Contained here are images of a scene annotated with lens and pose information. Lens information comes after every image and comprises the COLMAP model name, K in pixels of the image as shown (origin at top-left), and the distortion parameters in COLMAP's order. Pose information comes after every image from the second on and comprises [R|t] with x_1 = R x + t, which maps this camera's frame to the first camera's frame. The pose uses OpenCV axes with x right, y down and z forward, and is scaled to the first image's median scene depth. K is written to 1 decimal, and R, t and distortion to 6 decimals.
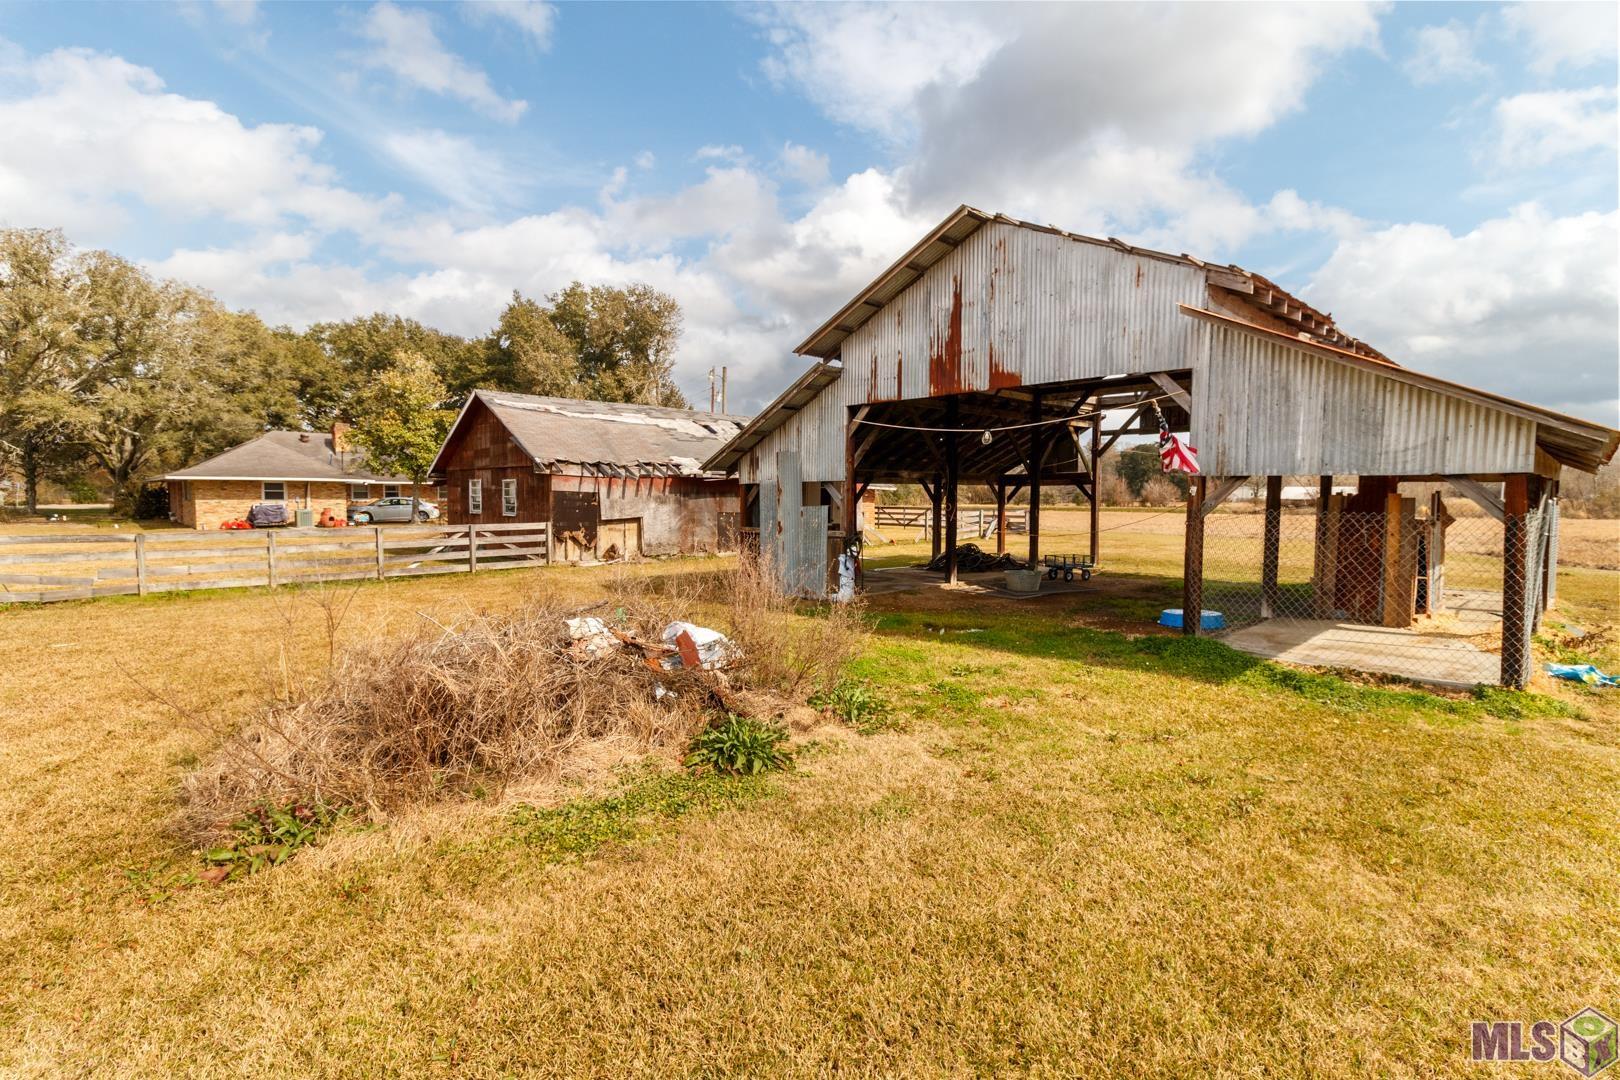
lens RADIAL K [[746.8, 0, 826.6], [0, 746.8, 529.0], [0, 0, 1]] dist [-0.000175, 0.000767]
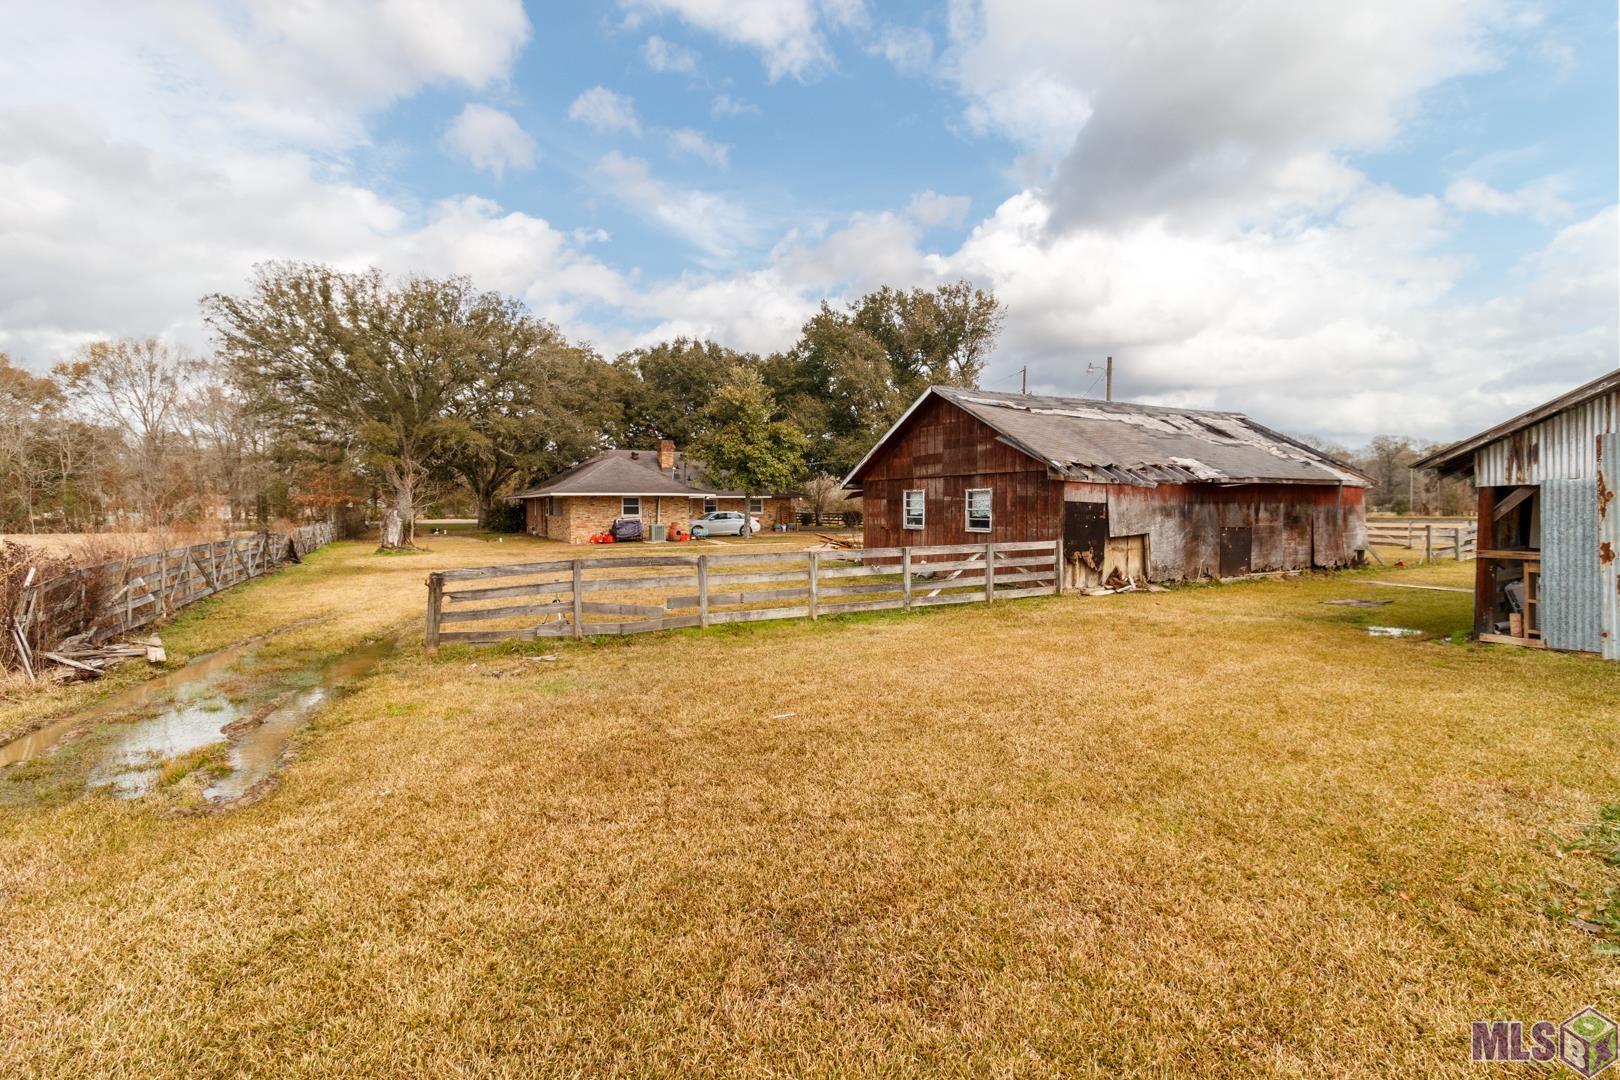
lens RADIAL K [[746.8, 0, 826.6], [0, 746.8, 529.0], [0, 0, 1]] dist [-0.000175, 0.000767]
pose [[0.962862, -0.000982, -0.269991, -0.357292], [-0.003250, 0.999879, -0.015226, -0.007417], [0.269974, 0.015538, 0.962742, 0.139674]]
